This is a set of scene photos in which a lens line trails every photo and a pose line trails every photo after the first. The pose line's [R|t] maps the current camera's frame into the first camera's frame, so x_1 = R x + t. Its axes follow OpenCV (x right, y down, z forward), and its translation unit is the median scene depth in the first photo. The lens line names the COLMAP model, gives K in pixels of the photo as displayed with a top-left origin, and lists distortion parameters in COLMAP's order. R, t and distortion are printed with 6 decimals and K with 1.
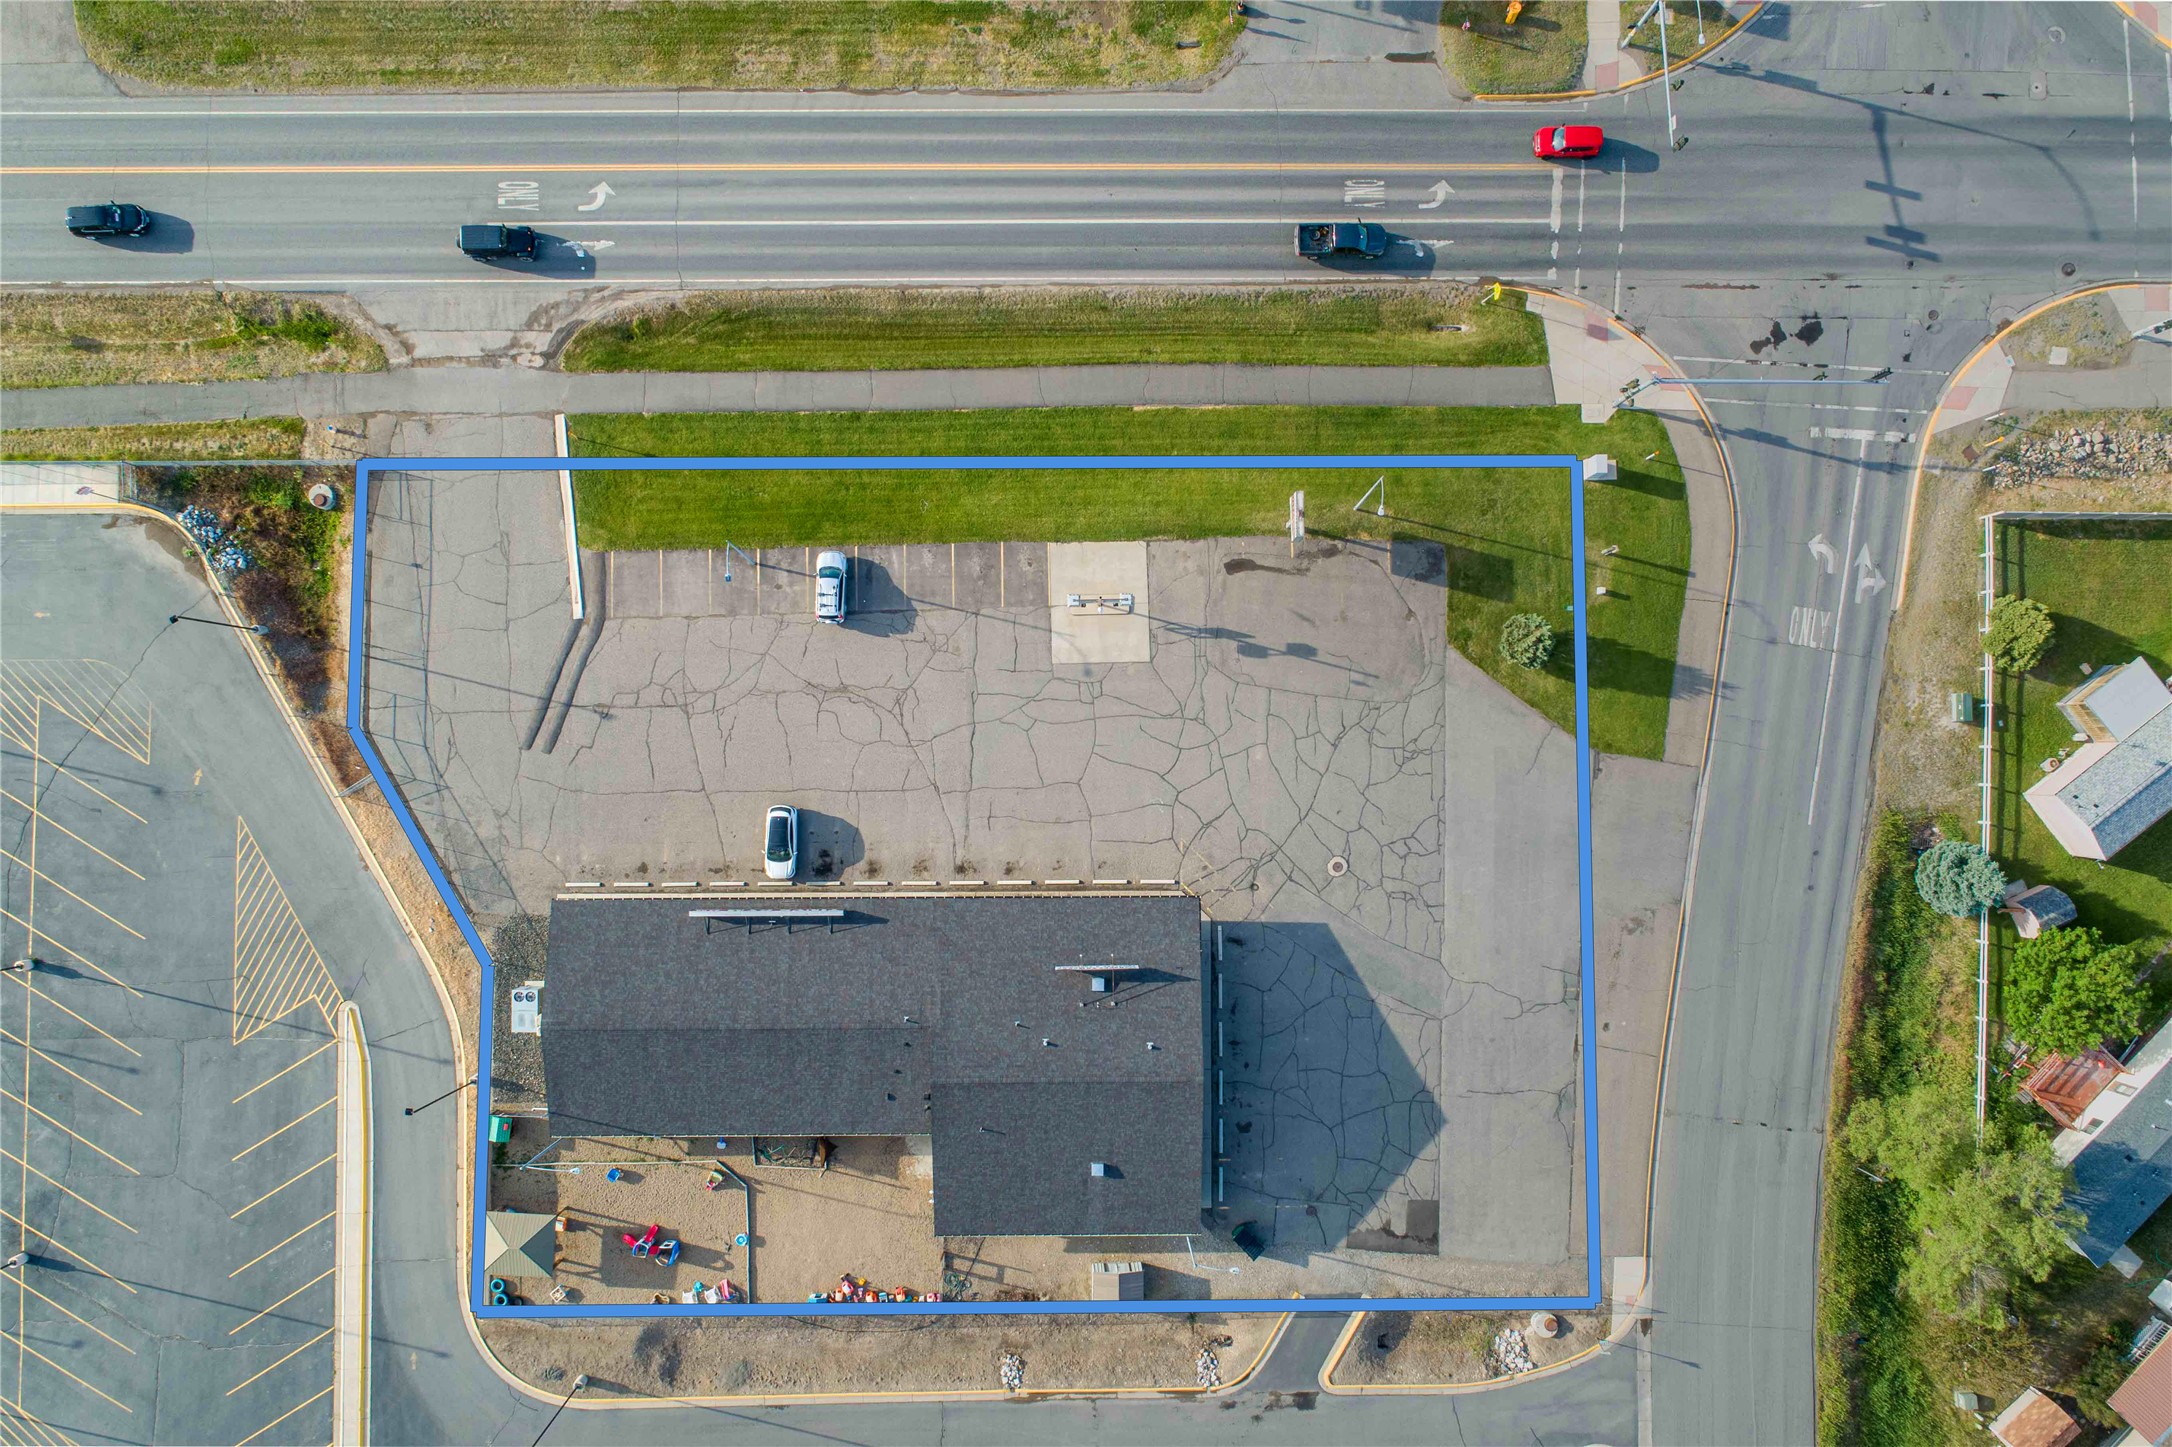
lens RADIAL K [[1477.0, 0, 1084.1], [0, 1477.0, 721.9], [0, 0, 1]] dist [0.001650, 0.005954]
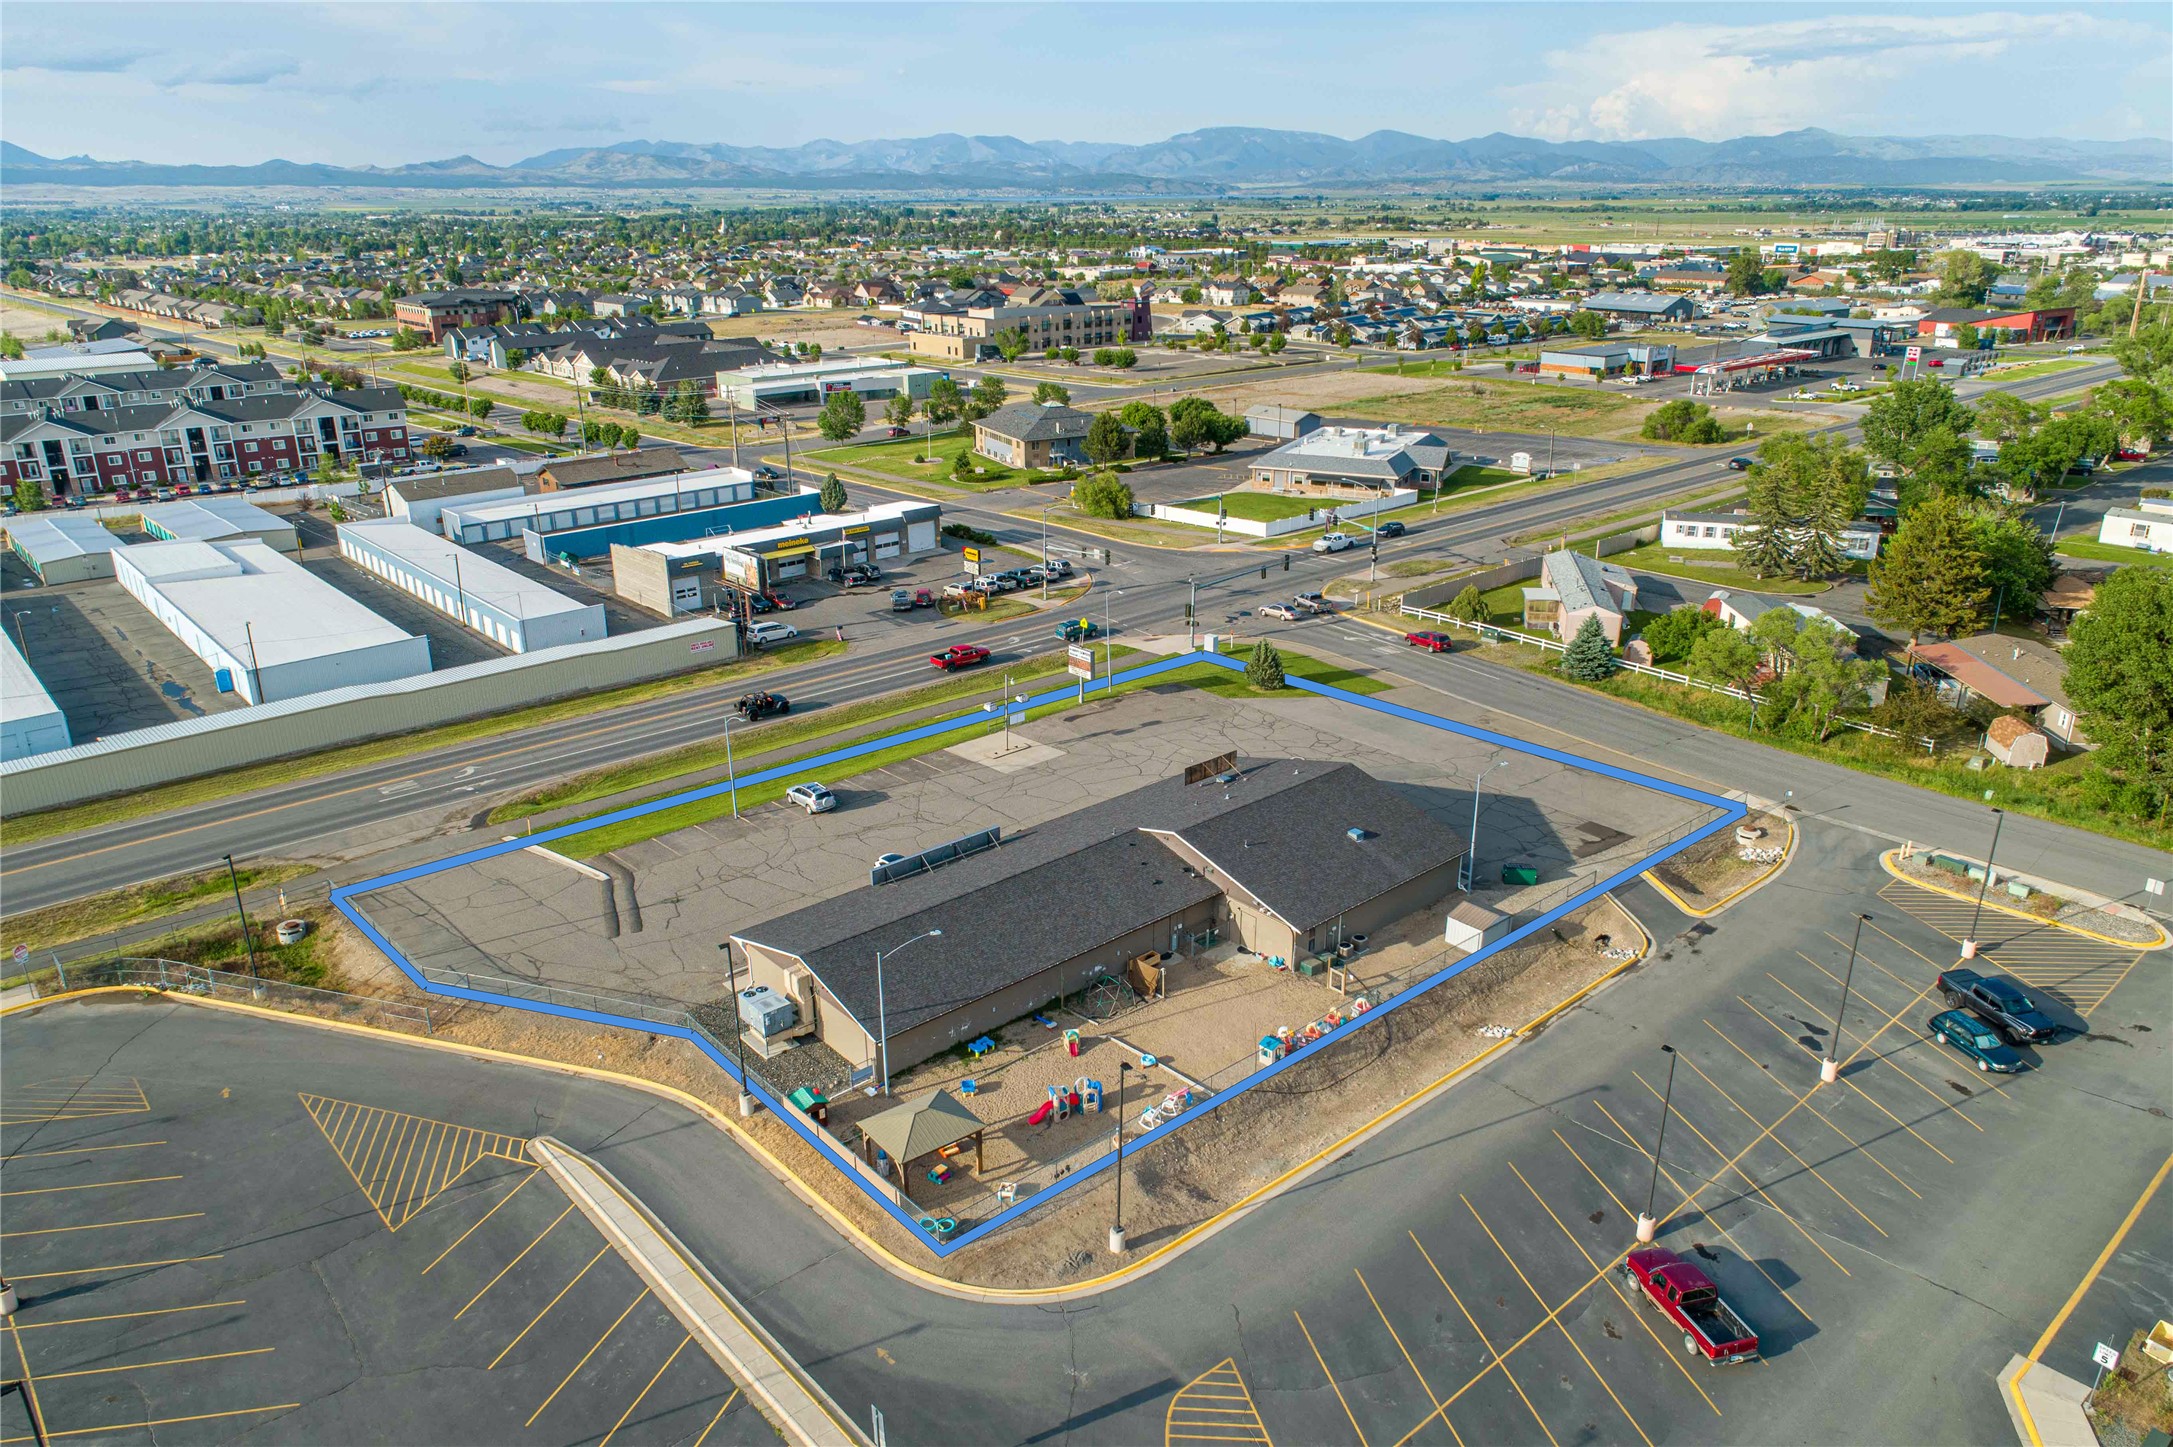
lens RADIAL K [[1477.7, 0, 1090.1], [0, 1477.7, 723.4], [0, 0, 1]] dist [0.001650, 0.005954]
pose [[0.752650, -0.232224, 0.616109, -0.692655], [0.658417, 0.268509, -0.703128, 0.828473], [-0.002148, 0.934866, 0.354994, 0.546051]]
